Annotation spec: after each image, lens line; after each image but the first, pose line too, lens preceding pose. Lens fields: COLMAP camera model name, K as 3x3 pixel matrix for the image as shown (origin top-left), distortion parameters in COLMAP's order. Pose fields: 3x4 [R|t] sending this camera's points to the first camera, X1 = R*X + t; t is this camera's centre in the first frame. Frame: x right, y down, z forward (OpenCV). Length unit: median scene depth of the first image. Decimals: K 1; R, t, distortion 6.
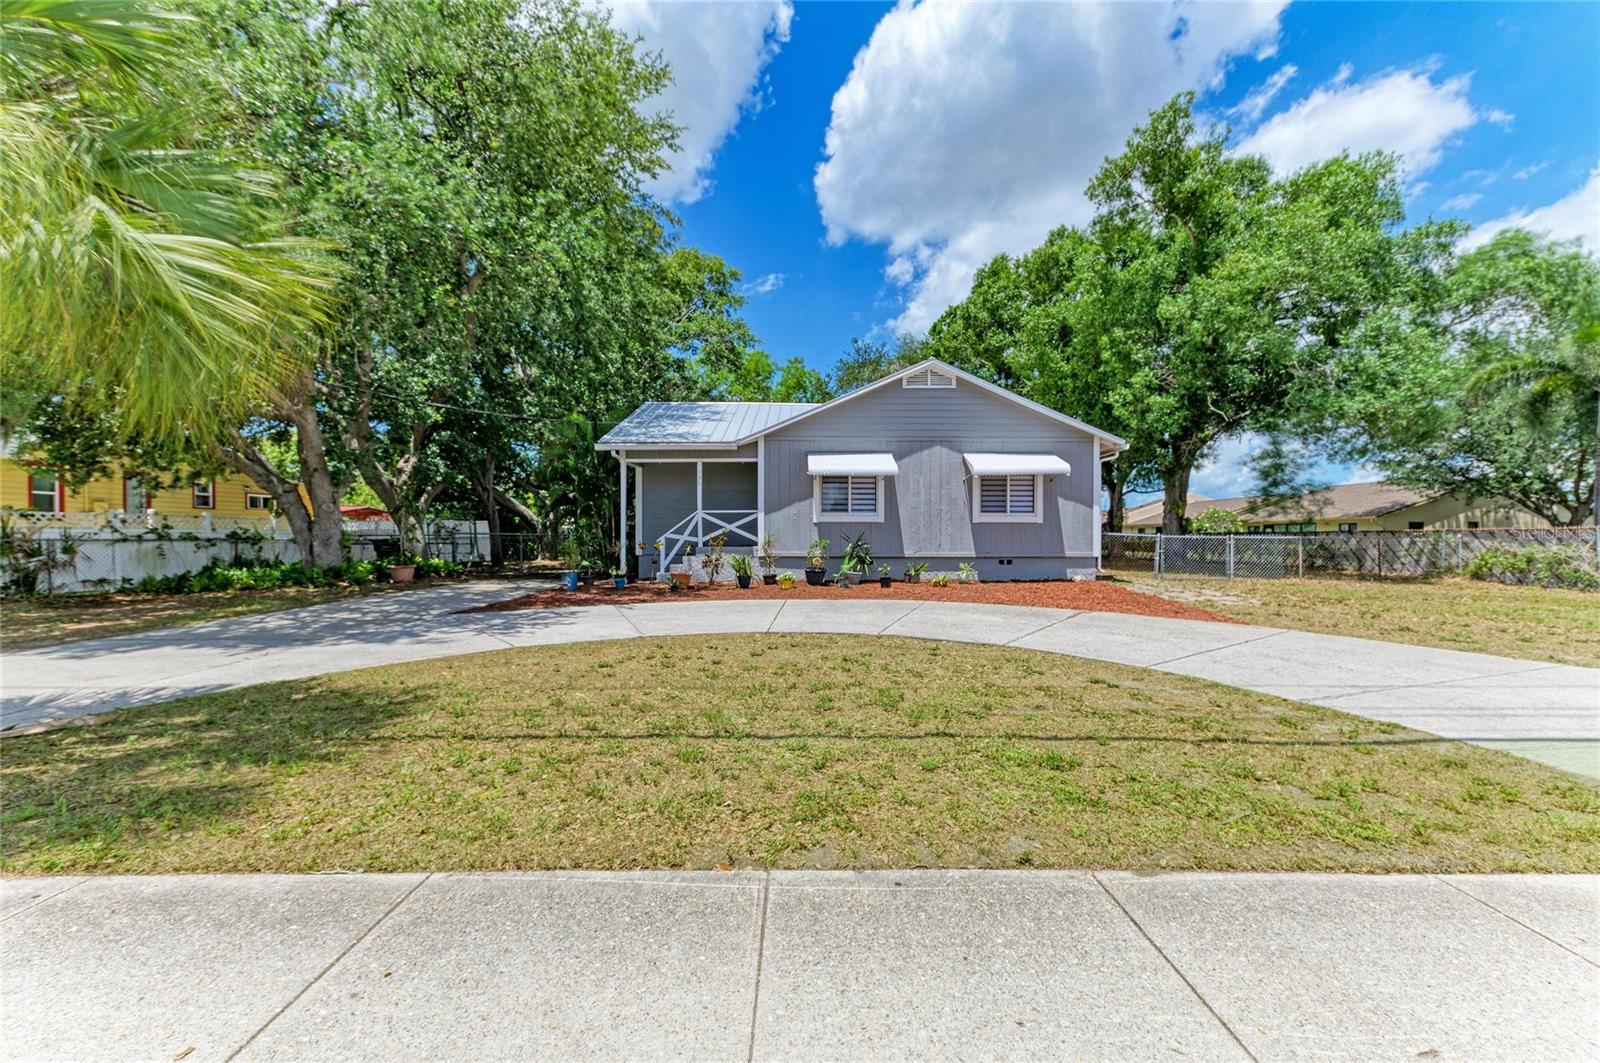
lens RADIAL K [[628.0, 0, 818.7], [0, 628.0, 542.9], [0, 0, 1]] dist [0.020214, -0.006570]
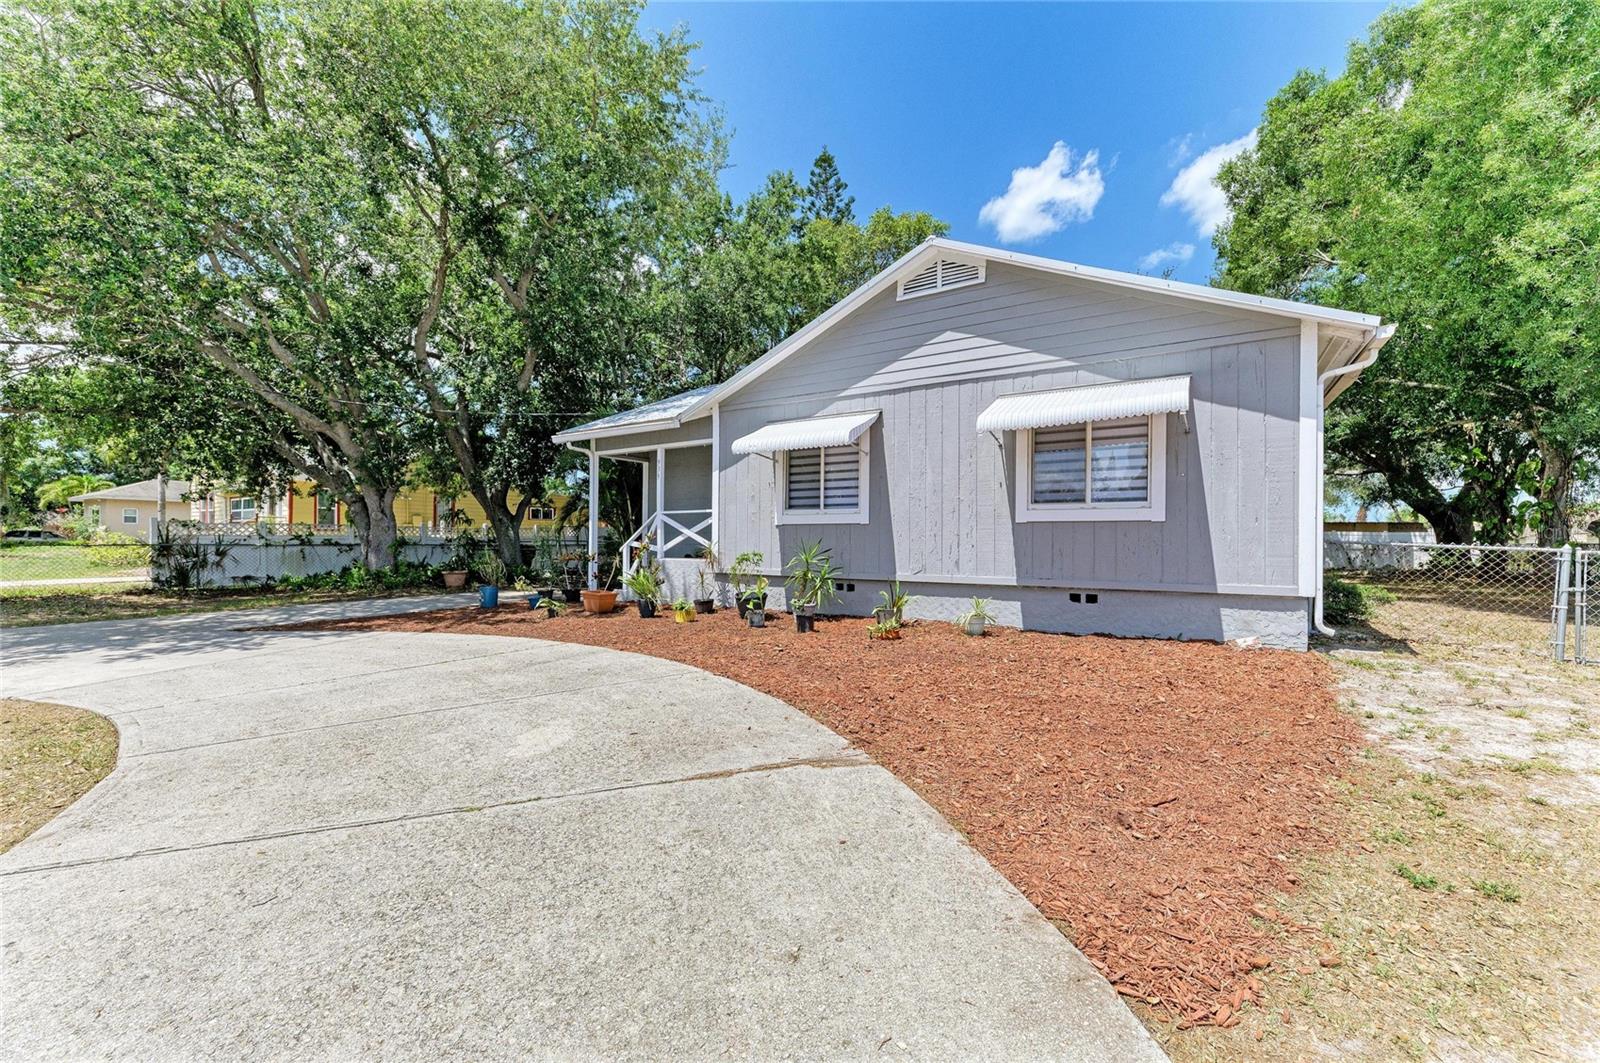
lens RADIAL K [[628.0, 0, 818.7], [0, 628.0, 542.9], [0, 0, 1]] dist [0.020214, -0.006570]
pose [[0.845941, 0.004684, -0.533256, 0.393147], [-0.010481, 0.999914, -0.007843, -0.008843], [0.533174, 0.012224, 0.845917, 0.453115]]
